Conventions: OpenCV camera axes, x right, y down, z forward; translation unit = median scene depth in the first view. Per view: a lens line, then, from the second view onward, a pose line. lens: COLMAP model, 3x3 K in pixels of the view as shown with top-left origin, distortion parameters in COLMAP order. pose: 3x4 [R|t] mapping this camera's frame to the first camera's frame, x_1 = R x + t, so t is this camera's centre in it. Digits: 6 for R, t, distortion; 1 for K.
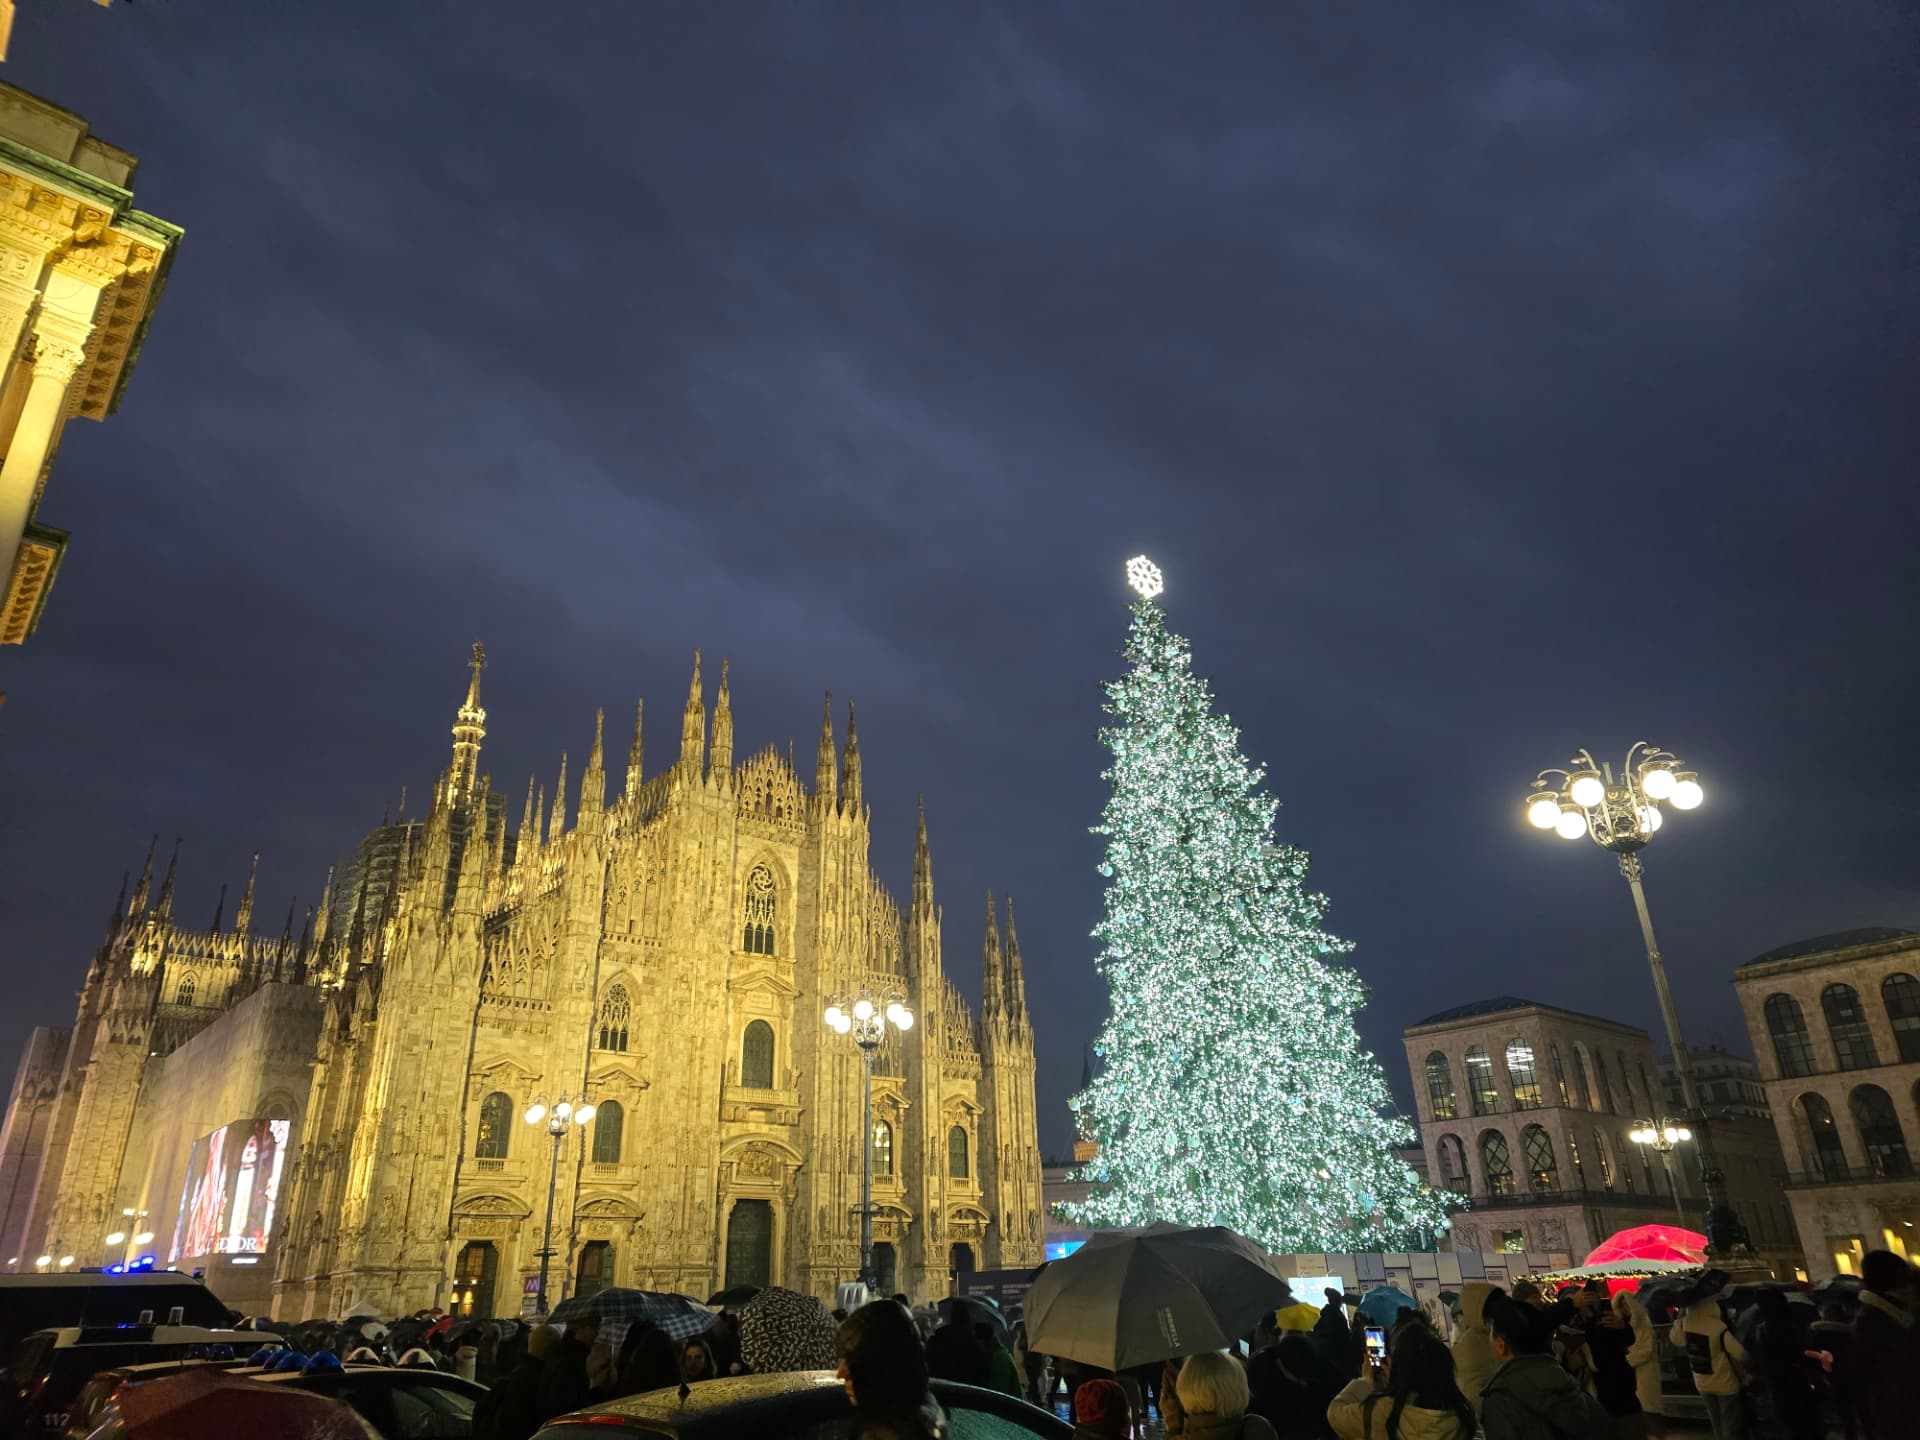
lens RADIAL K [[1259.6, 0, 971.9], [0, 1259.6, 724.1], [0, 0, 1]] dist [0.070881, -0.027259]
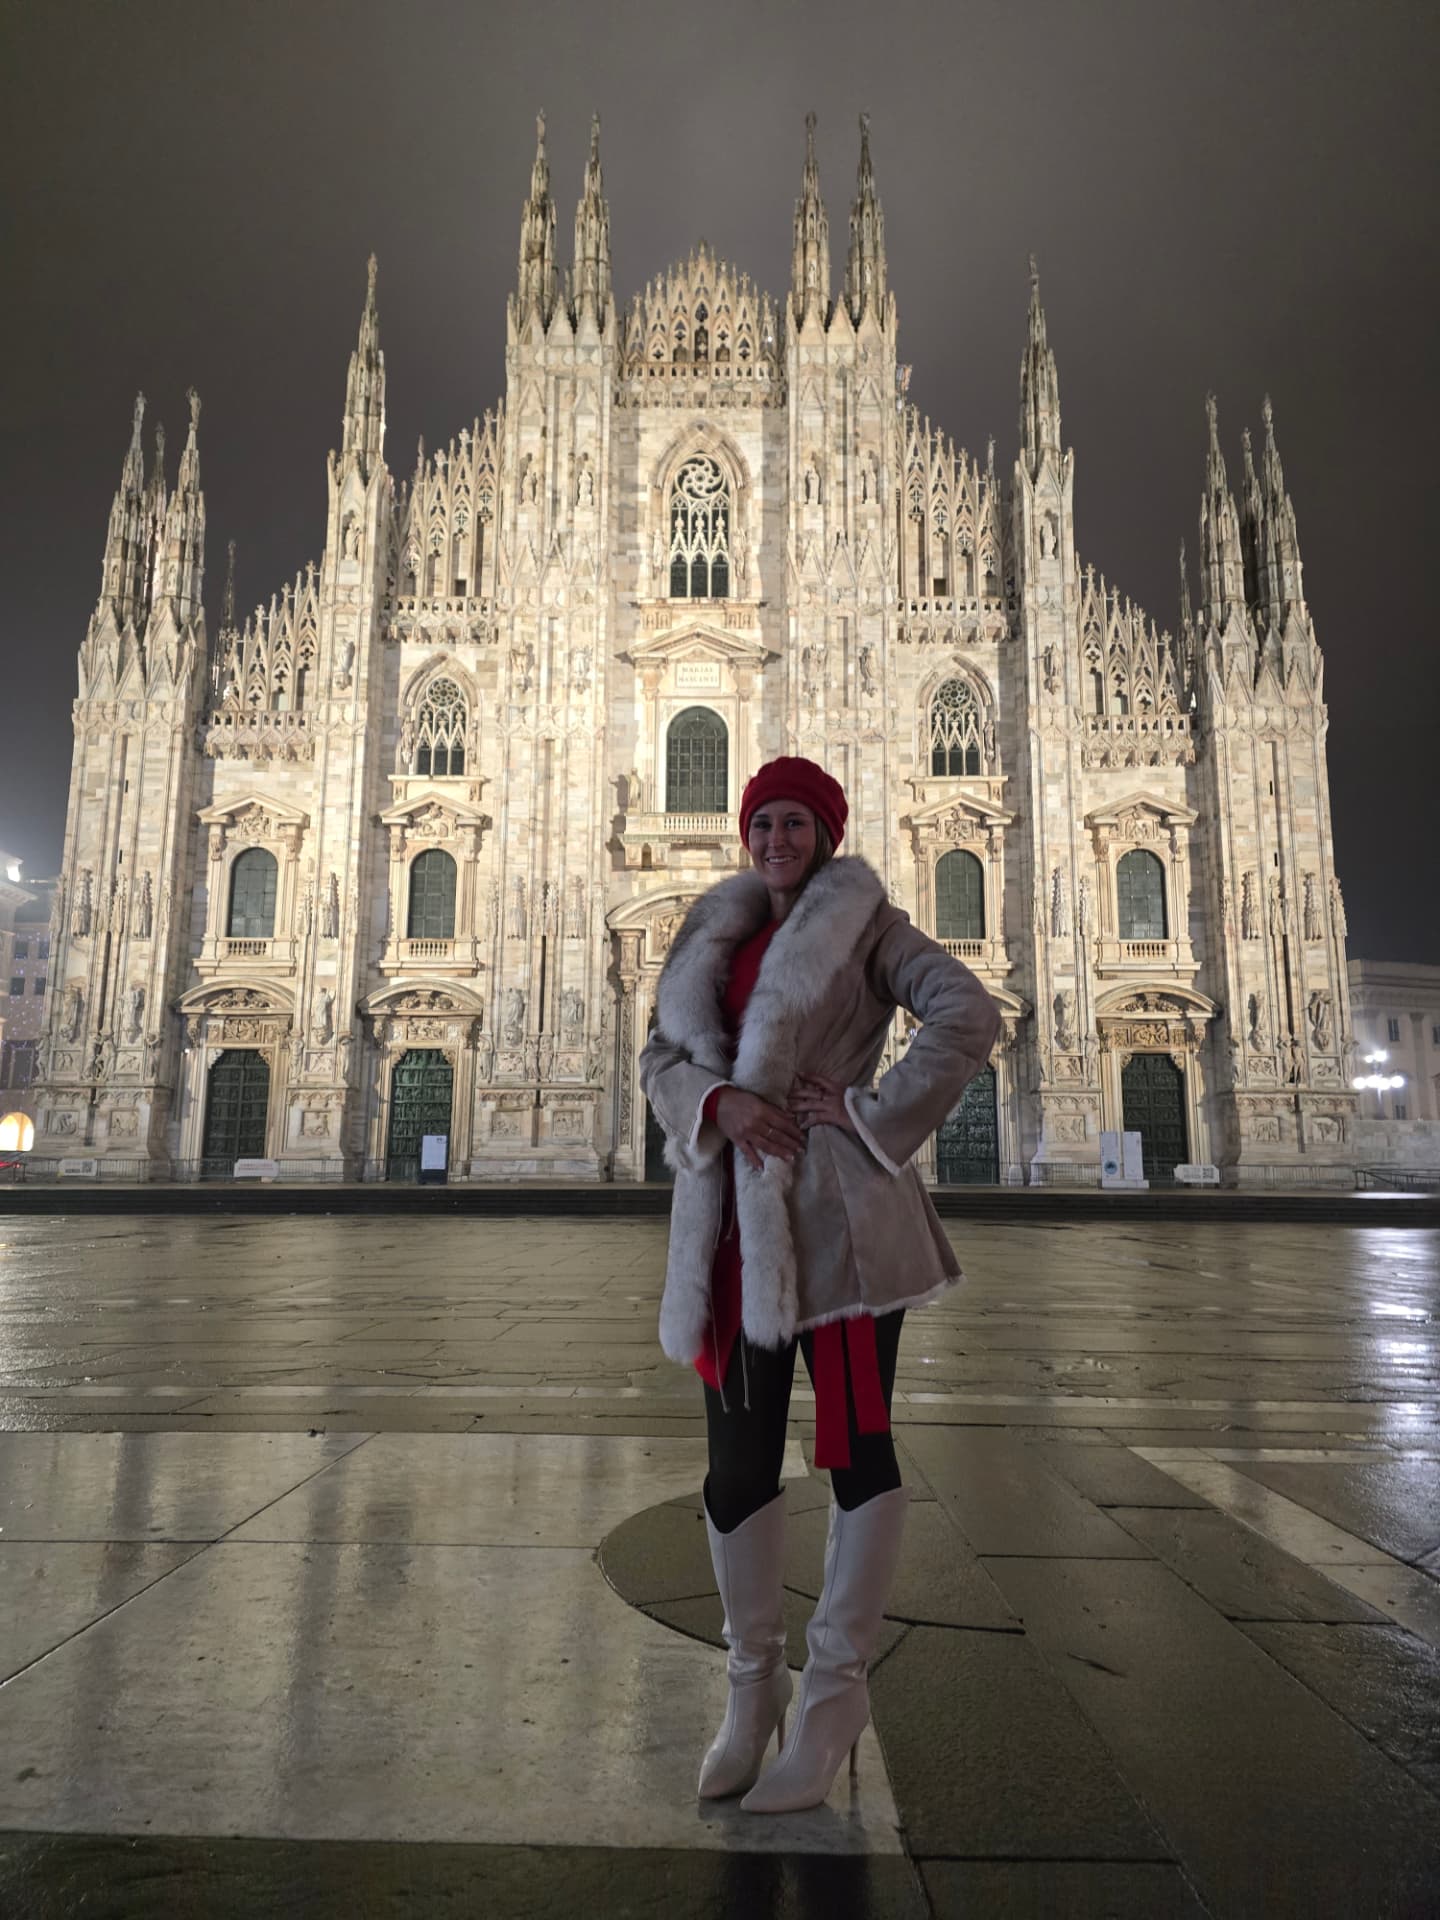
lens RADIAL K [[1259.6, 0, 741.0], [0, 1259.6, 939.8], [0, 0, 1]] dist [0.070881, -0.027259]
pose [[0.764345, -0.087539, -0.638837, 0.207183], [0.248582, 0.954163, 0.166671, 0.238505], [0.594965, -0.286198, 0.751071, 0.529621]]
